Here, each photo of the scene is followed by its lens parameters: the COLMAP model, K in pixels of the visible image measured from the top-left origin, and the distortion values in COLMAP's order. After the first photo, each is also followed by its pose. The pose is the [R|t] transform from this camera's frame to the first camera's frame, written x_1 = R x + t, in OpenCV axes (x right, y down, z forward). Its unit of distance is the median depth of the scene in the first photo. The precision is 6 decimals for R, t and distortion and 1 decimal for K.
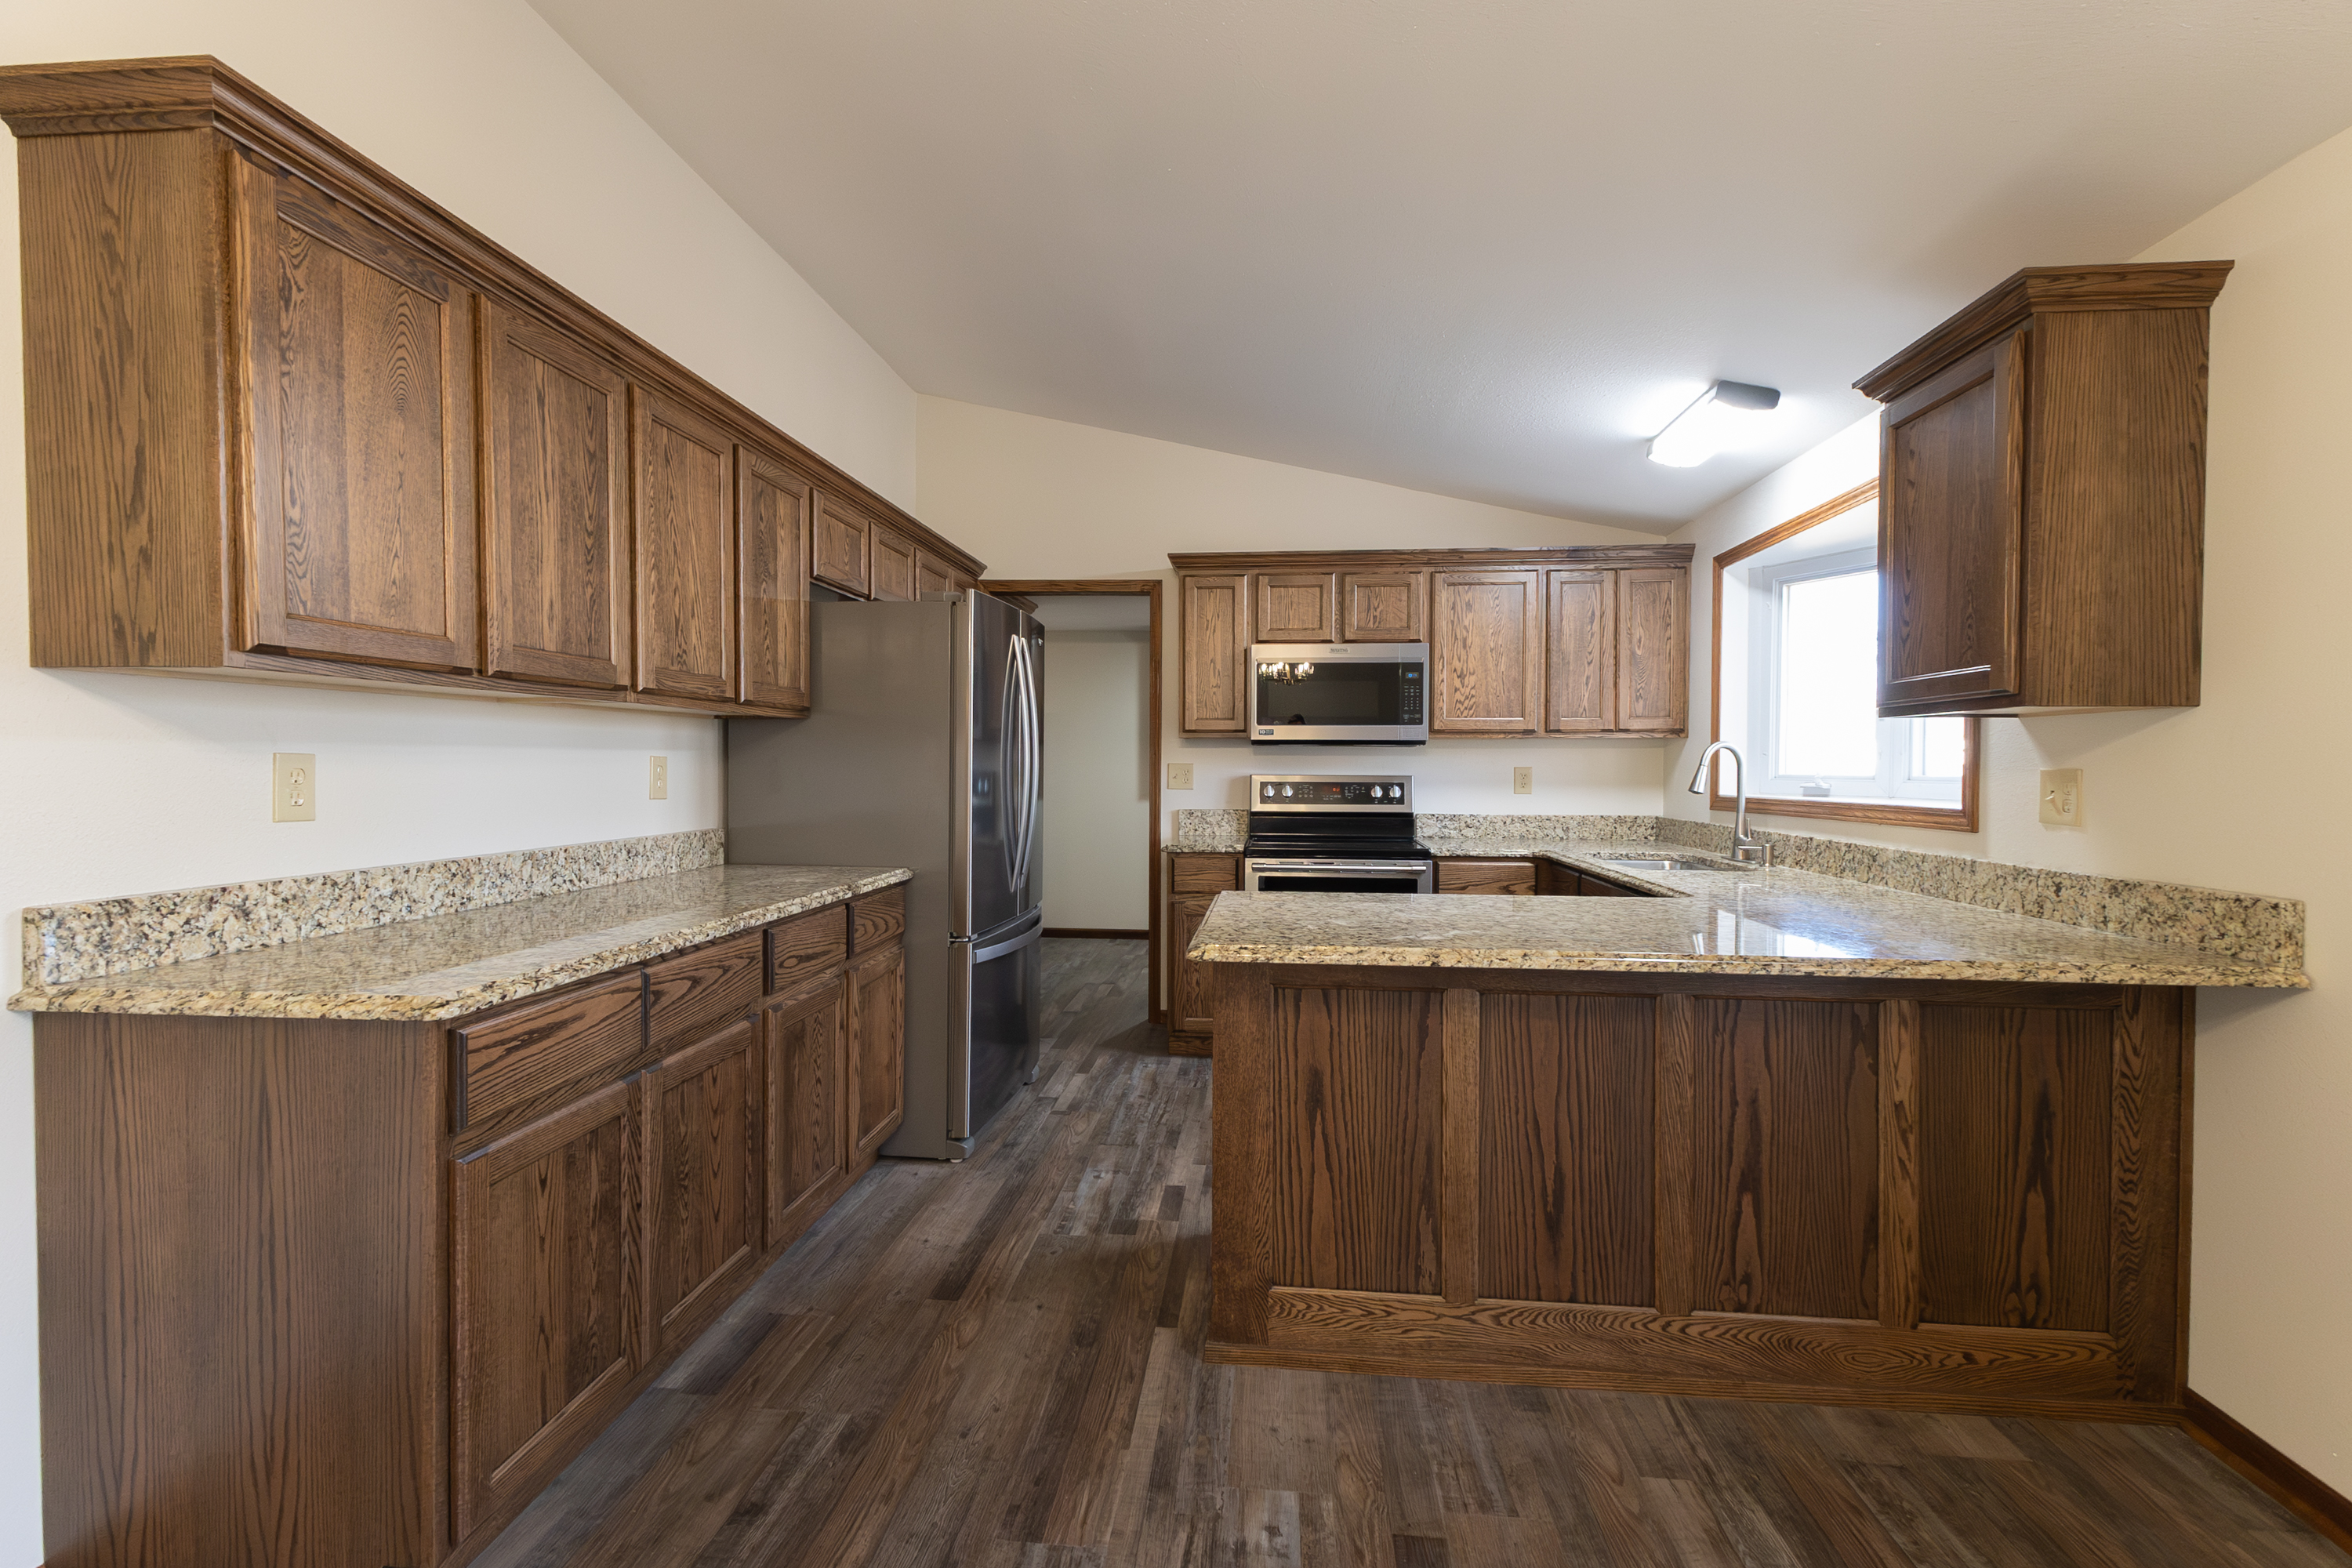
lens RADIAL K [[1072.6, 0, 1176.0], [0, 1072.6, 784.0], [0, 0, 1]] dist [0.027308, -0.006280]
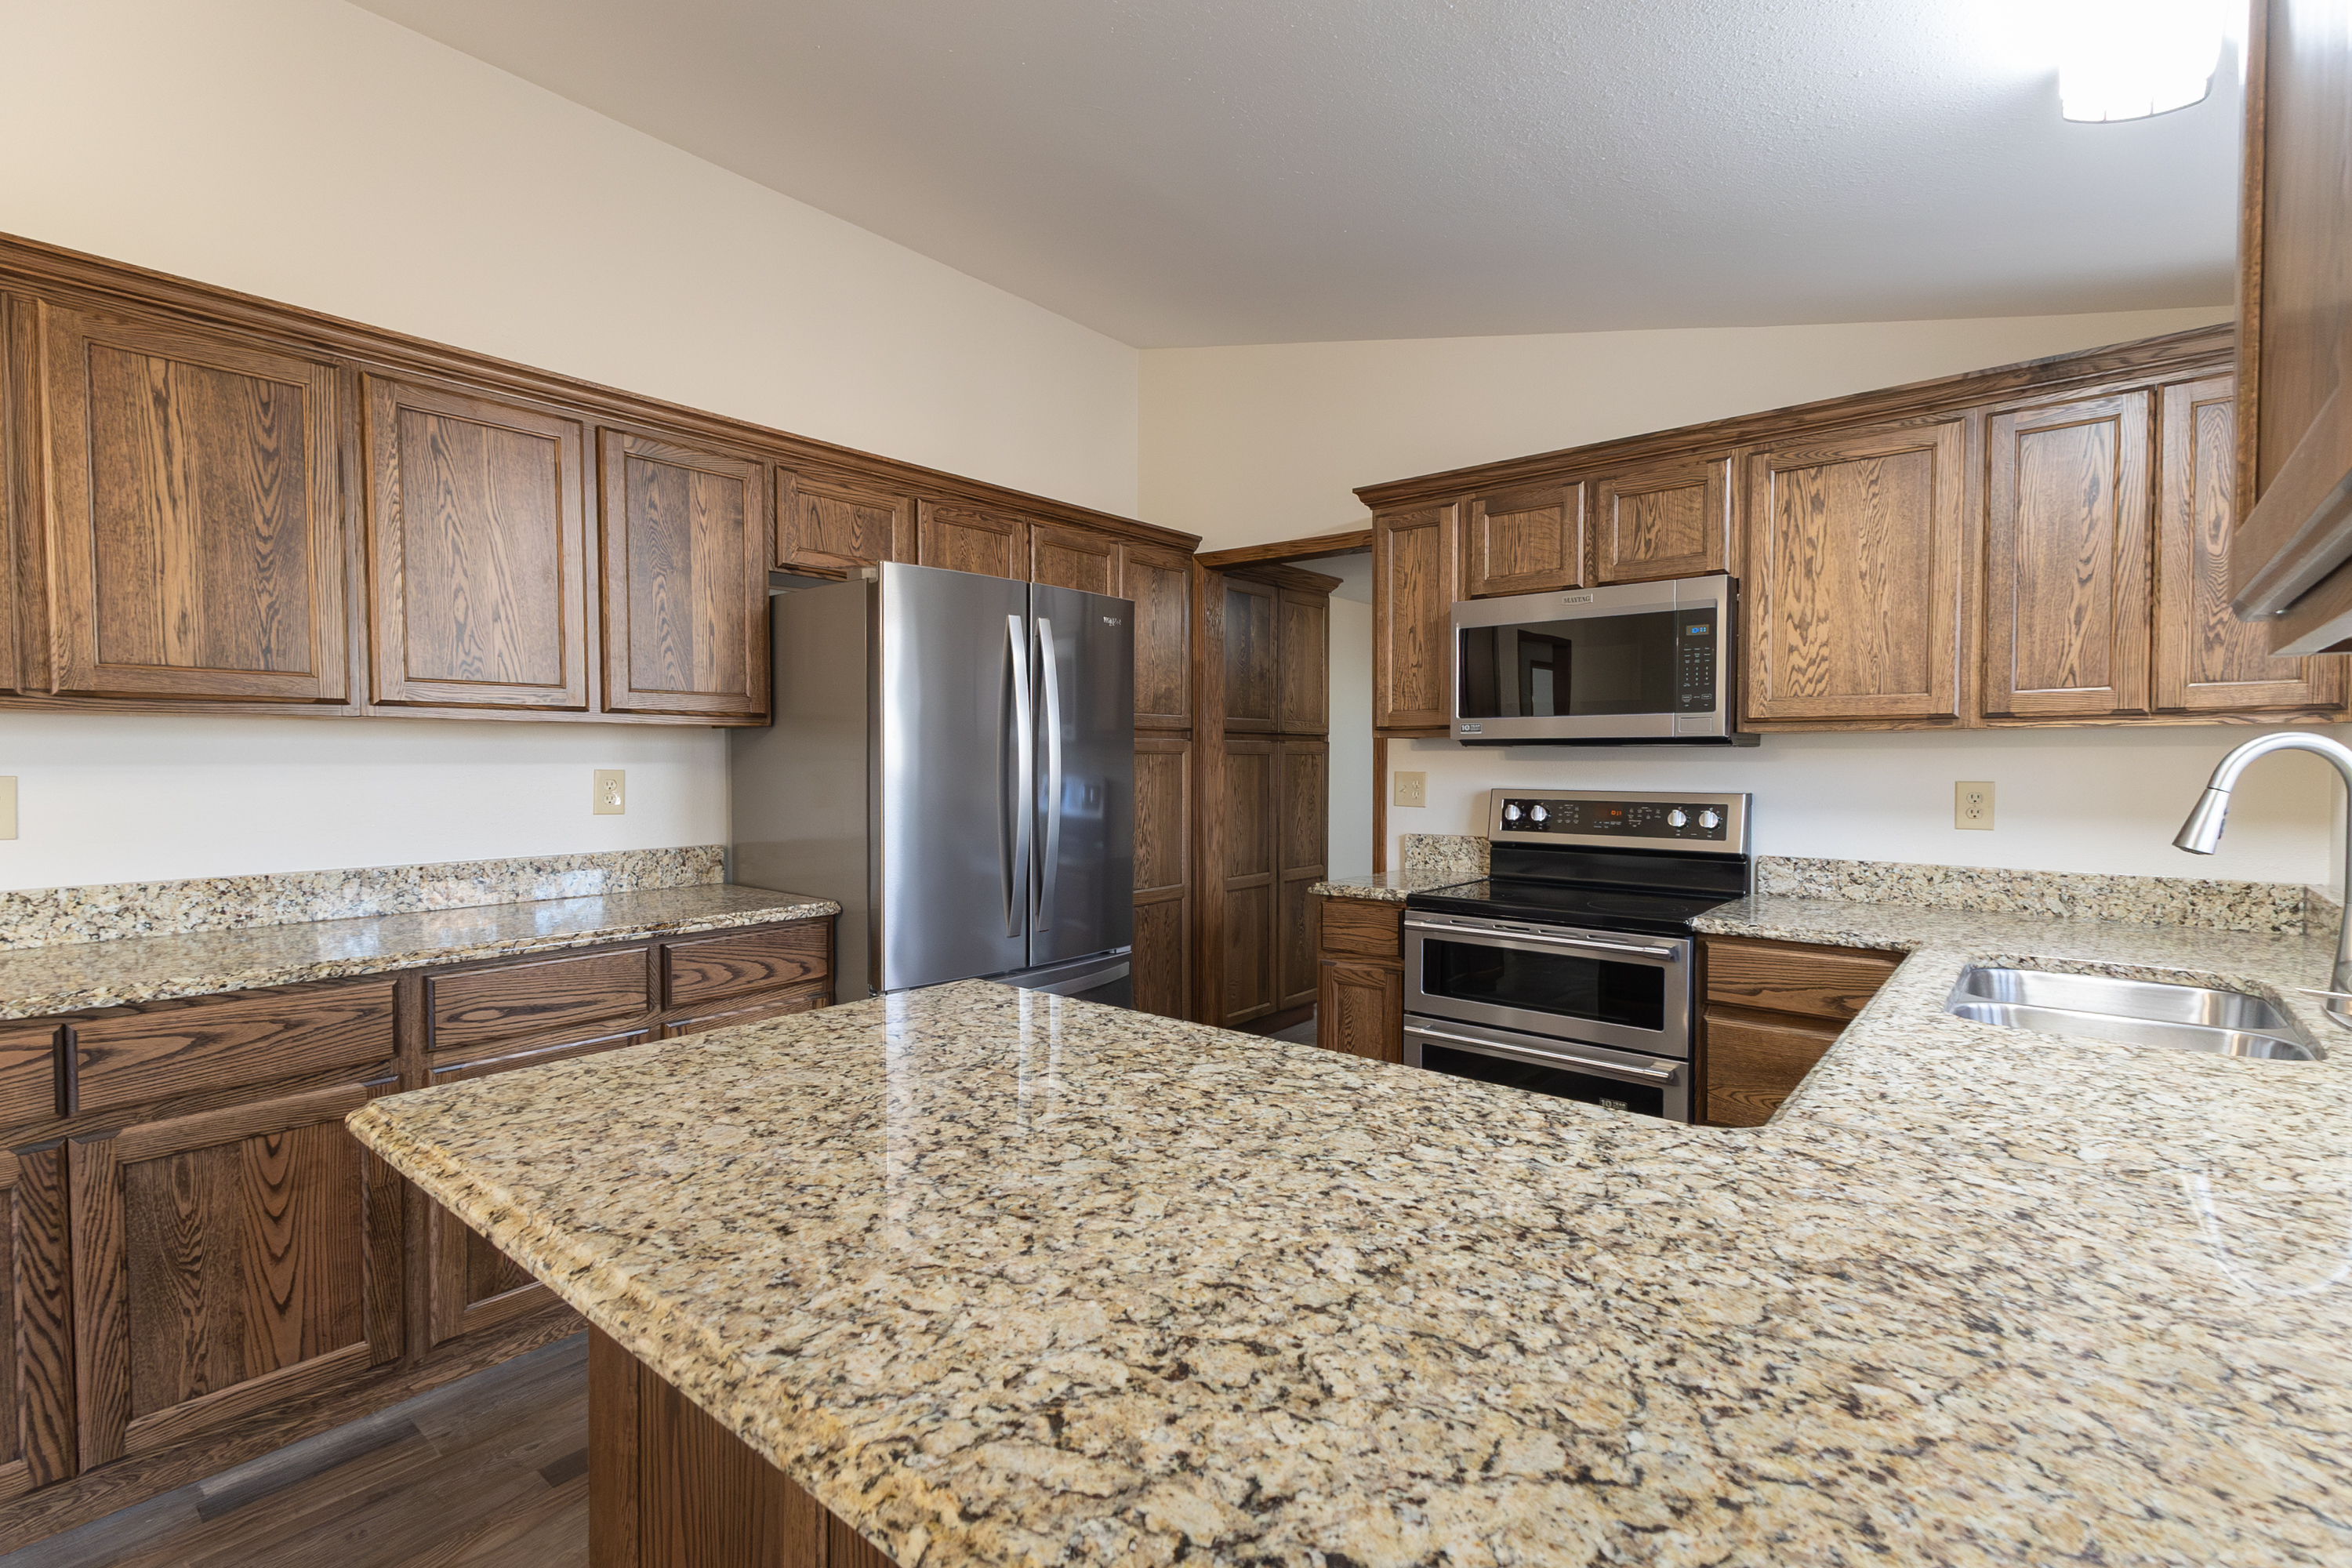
lens RADIAL K [[1065.1, 0, 1195.6], [0, 1065.1, 786.5], [0, 0, 1]] dist [0.014013, -0.000530]
pose [[0.827273, 0.010877, -0.561694, 0.621012], [-0.007825, 0.999939, 0.007840, -0.029012], [0.561745, -0.002091, 0.827308, 0.650906]]
